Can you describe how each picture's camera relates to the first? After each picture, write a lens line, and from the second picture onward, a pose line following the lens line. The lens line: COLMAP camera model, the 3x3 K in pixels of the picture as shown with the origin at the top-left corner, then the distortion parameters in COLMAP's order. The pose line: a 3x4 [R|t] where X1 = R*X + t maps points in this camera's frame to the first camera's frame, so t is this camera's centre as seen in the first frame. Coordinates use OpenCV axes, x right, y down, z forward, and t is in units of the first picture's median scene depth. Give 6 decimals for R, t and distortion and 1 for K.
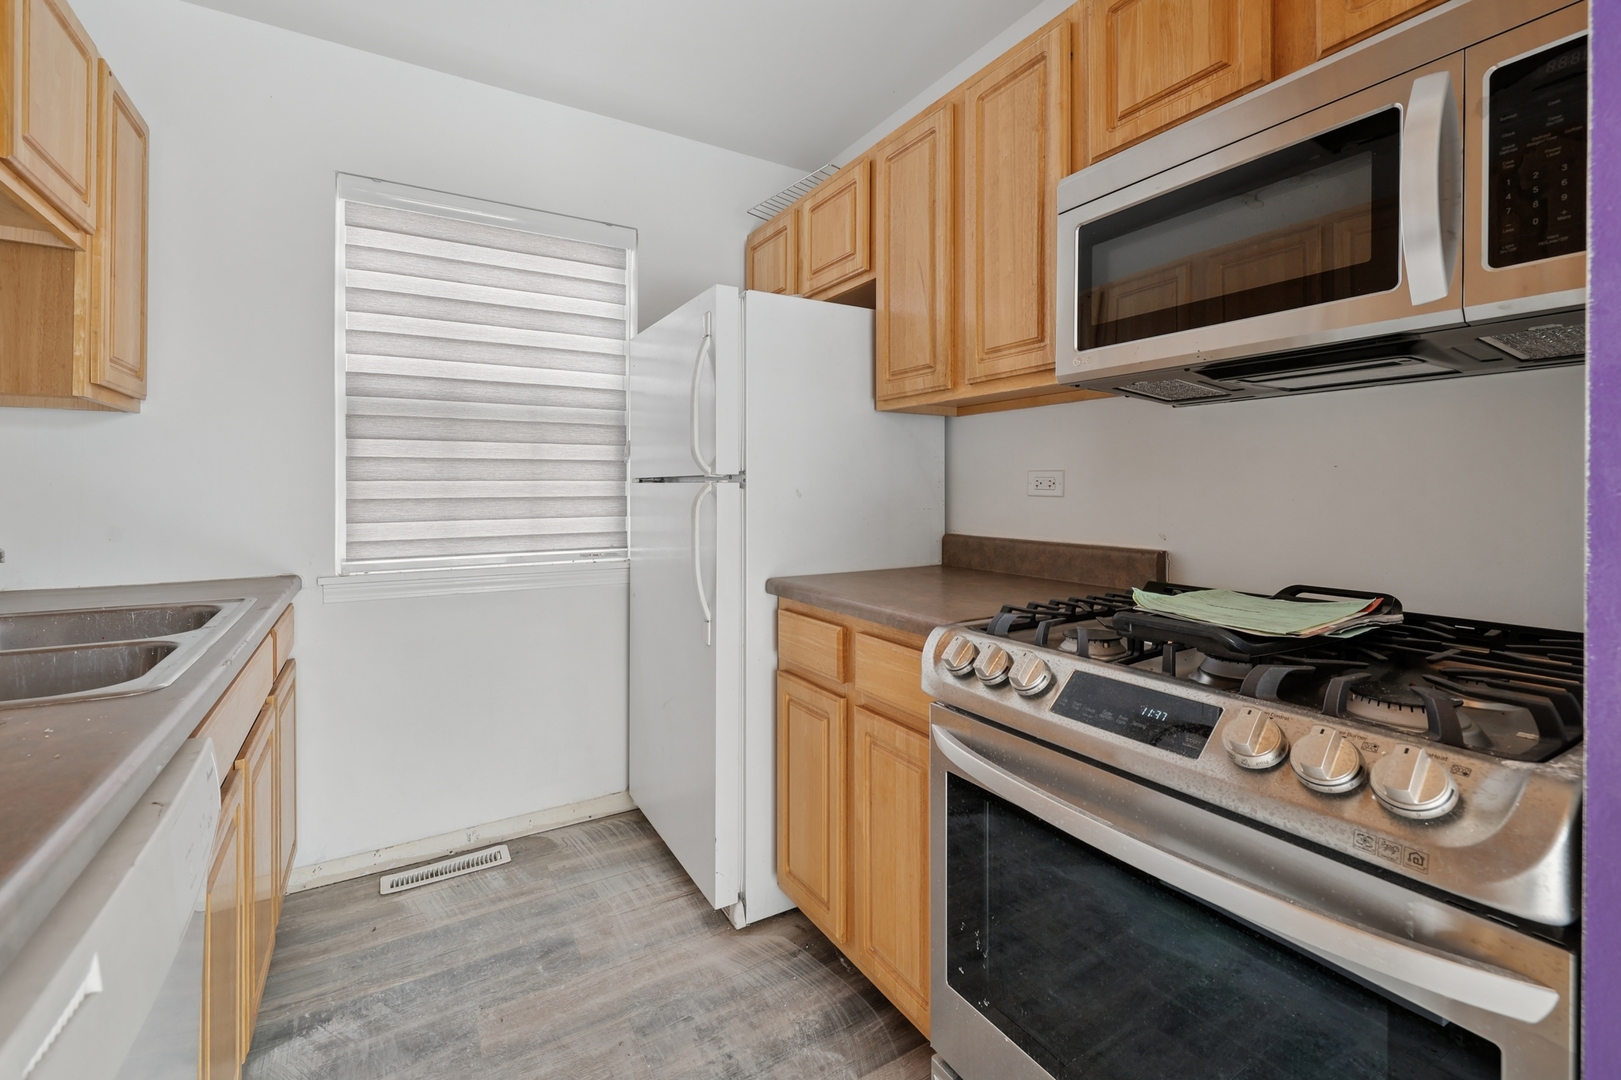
lens RADIAL K [[692.1, 0, 815.5], [0, 692.1, 497.0], [0, 0, 1]] dist [-0.000499, 0.000052]
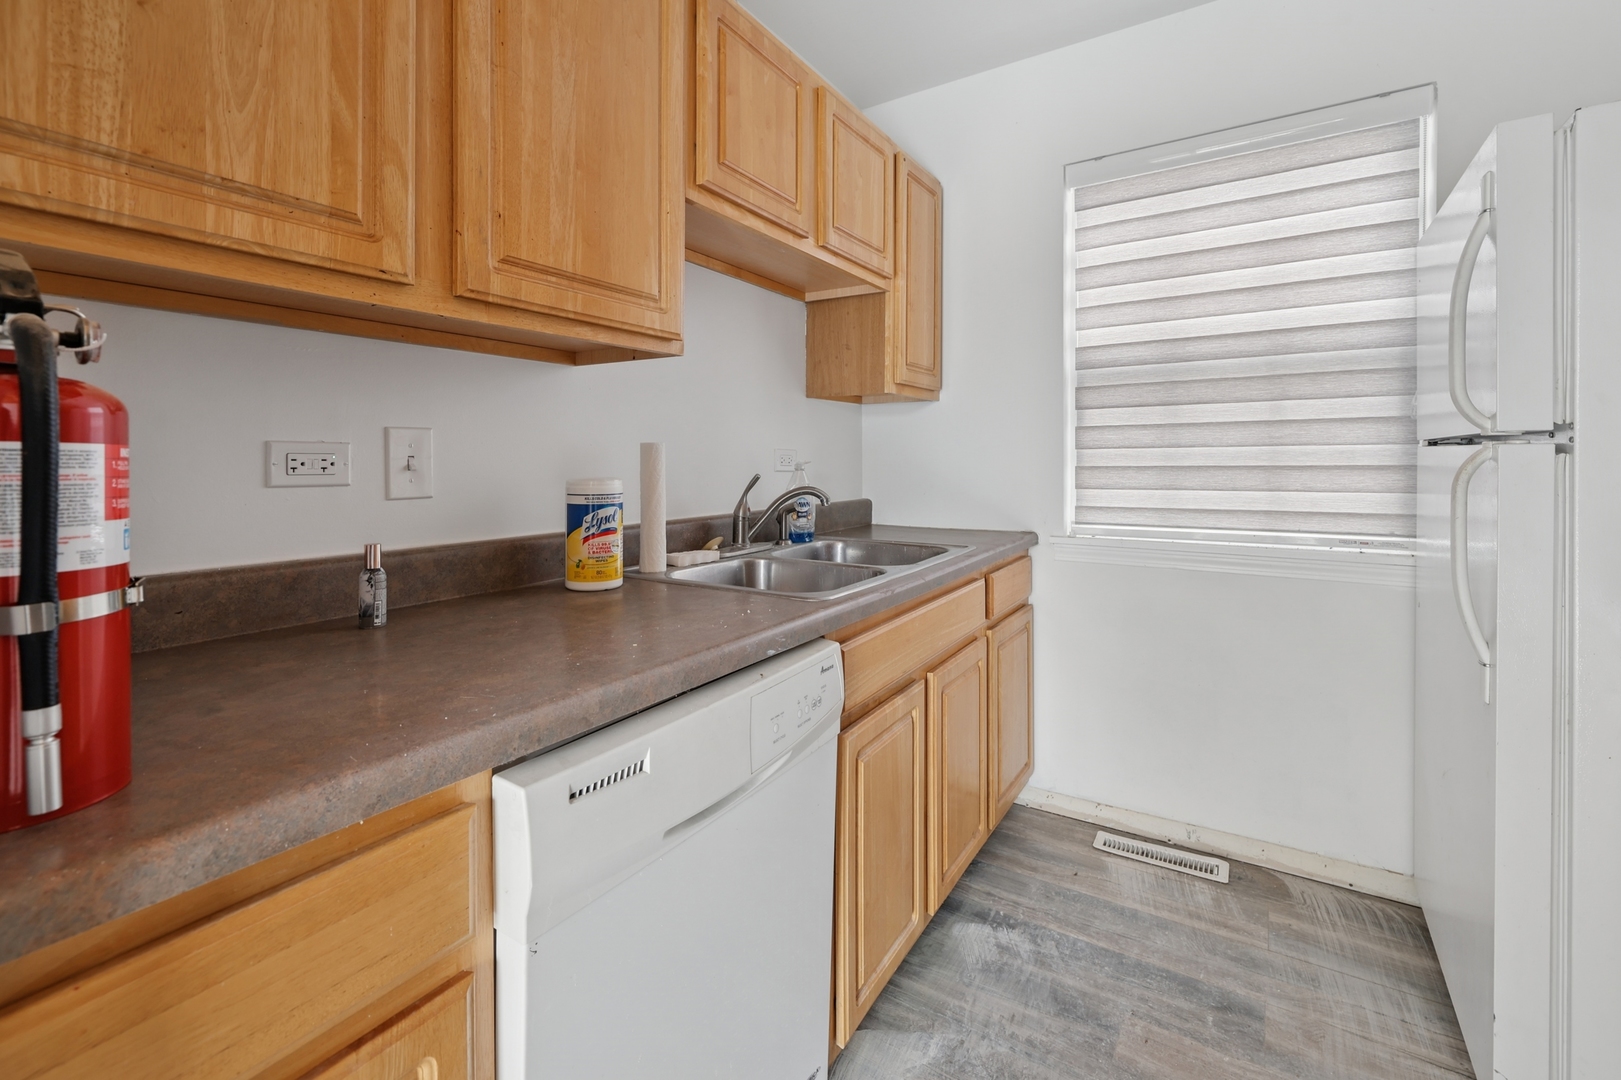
lens RADIAL K [[712.1, 0, 813.6], [0, 712.1, 469.2], [0, 0, 1]] dist [-0.000477, 0.000068]
pose [[0.436144, 0.012363, -0.899792, 0.145276], [-0.006873, 0.999922, 0.010408, -0.001046], [0.899850, 0.001645, 0.436195, 0.153429]]
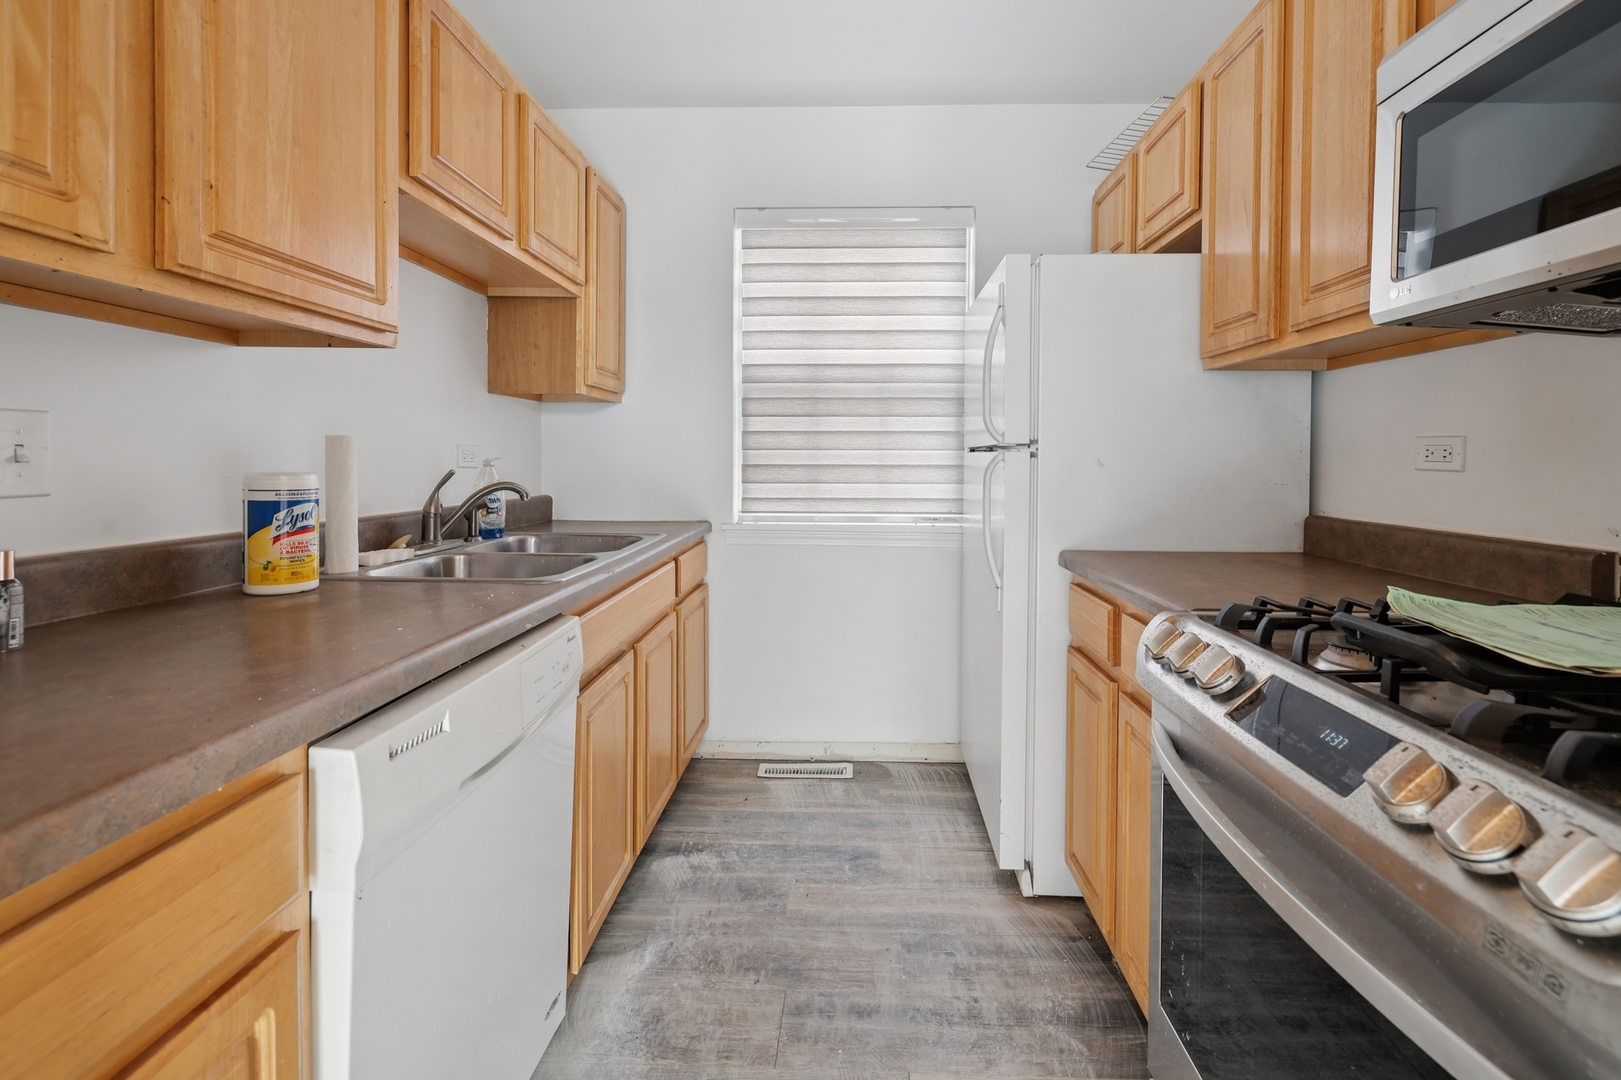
lens RADIAL K [[705.3, 0, 848.8], [0, 705.3, 483.0], [0, 0, 1]] dist [0.000173, -0.000263]
pose [[0.842479, 0.025420, -0.538129, 0.196436], [-0.014356, 0.999591, 0.024744, 0.002625], [0.538537, -0.013121, 0.842500, 0.006773]]
